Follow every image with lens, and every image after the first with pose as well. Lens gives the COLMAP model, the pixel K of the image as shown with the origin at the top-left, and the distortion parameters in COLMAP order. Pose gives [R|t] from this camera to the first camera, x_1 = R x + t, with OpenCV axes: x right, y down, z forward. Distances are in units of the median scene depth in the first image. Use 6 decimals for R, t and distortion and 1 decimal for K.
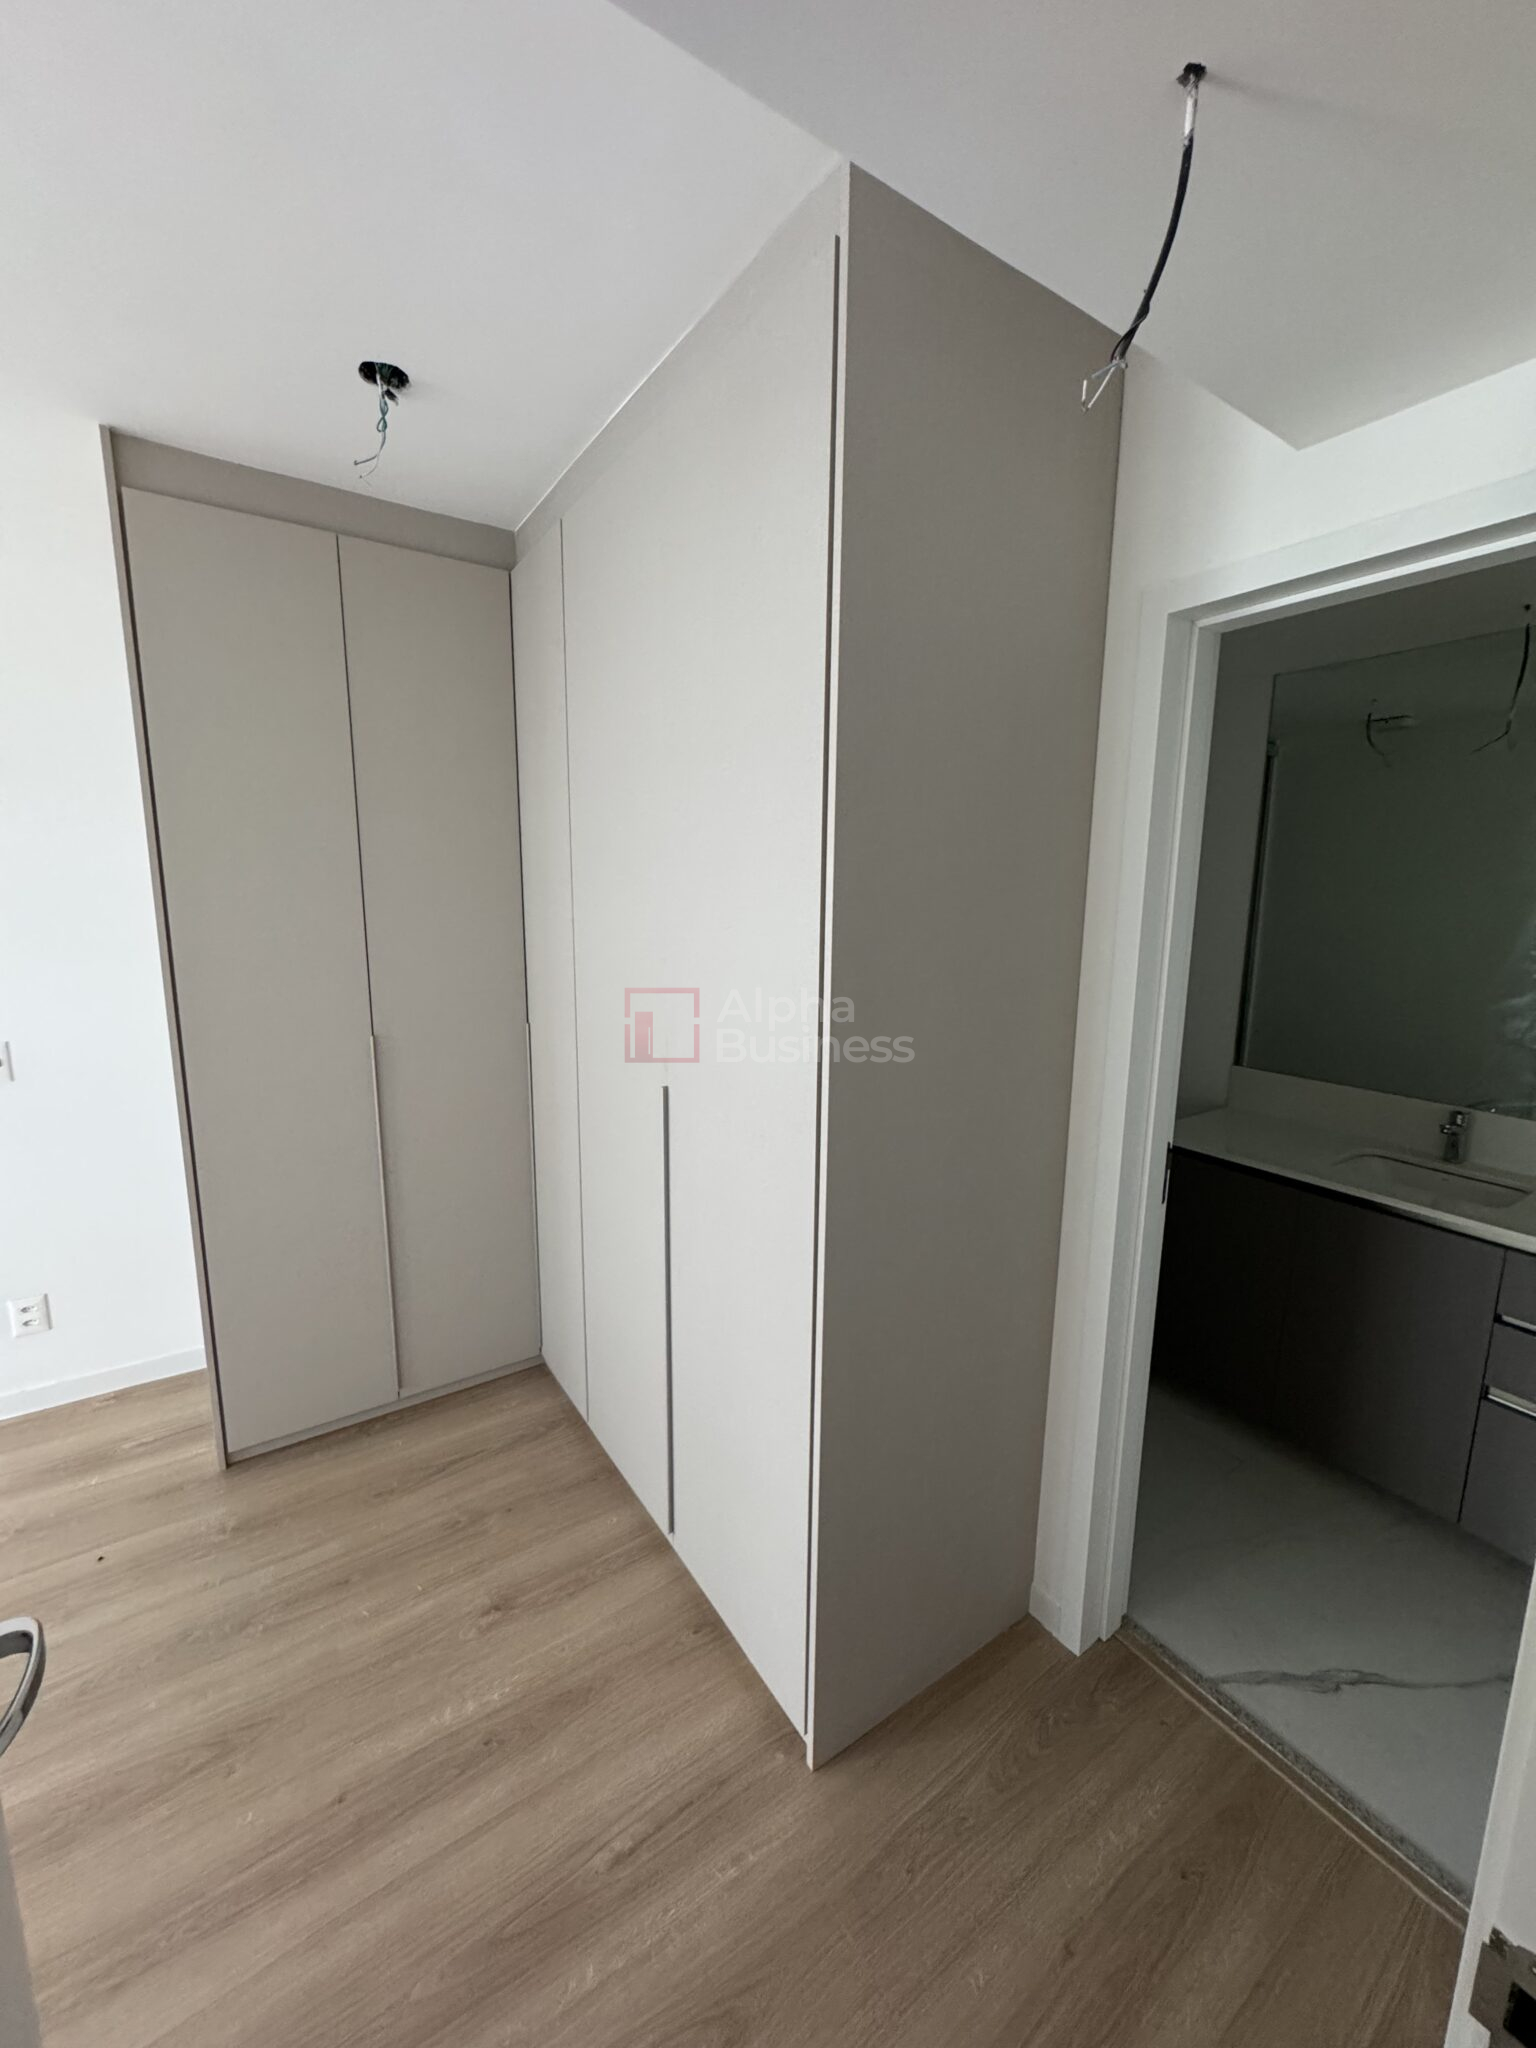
lens RADIAL K [[816.2, 0, 768.0], [0, 816.2, 1024.0], [0, 0, 1]] dist [-0.001003, -0.000132]
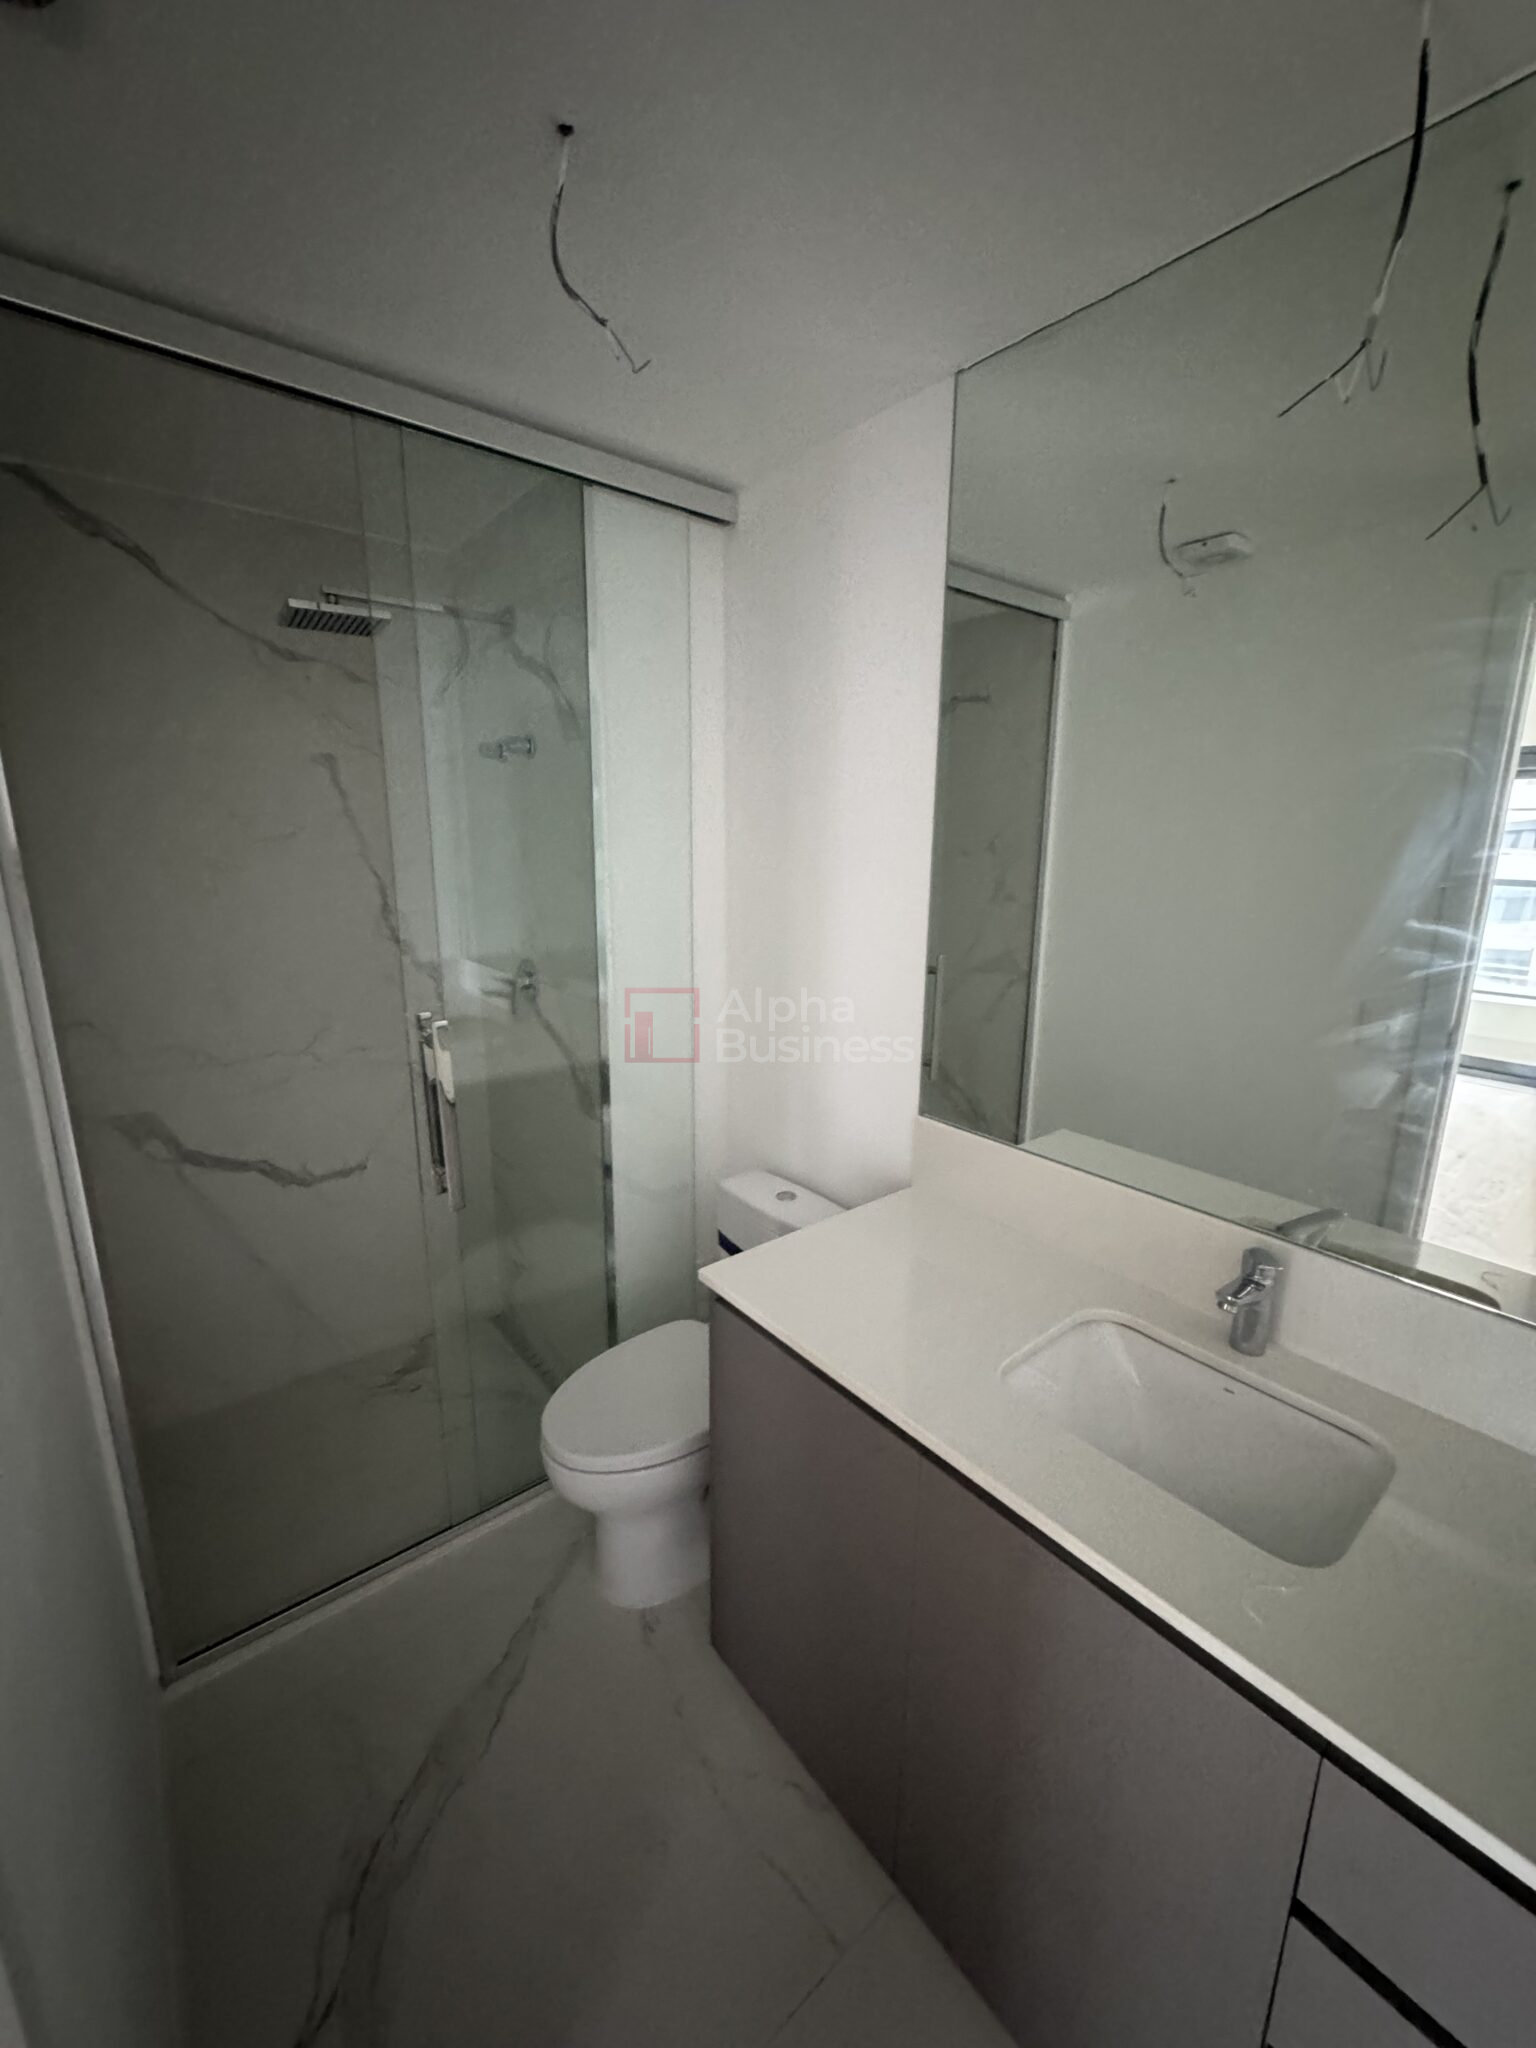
lens RADIAL K [[816.2, 0, 768.0], [0, 816.2, 1024.0], [0, 0, 1]] dist [-0.001003, -0.000132]
pose [[0.995734, -0.021355, 0.089770, 0.519010], [0.016352, 0.998291, 0.056107, -0.061074], [-0.090815, -0.054399, 0.994381, 0.556004]]
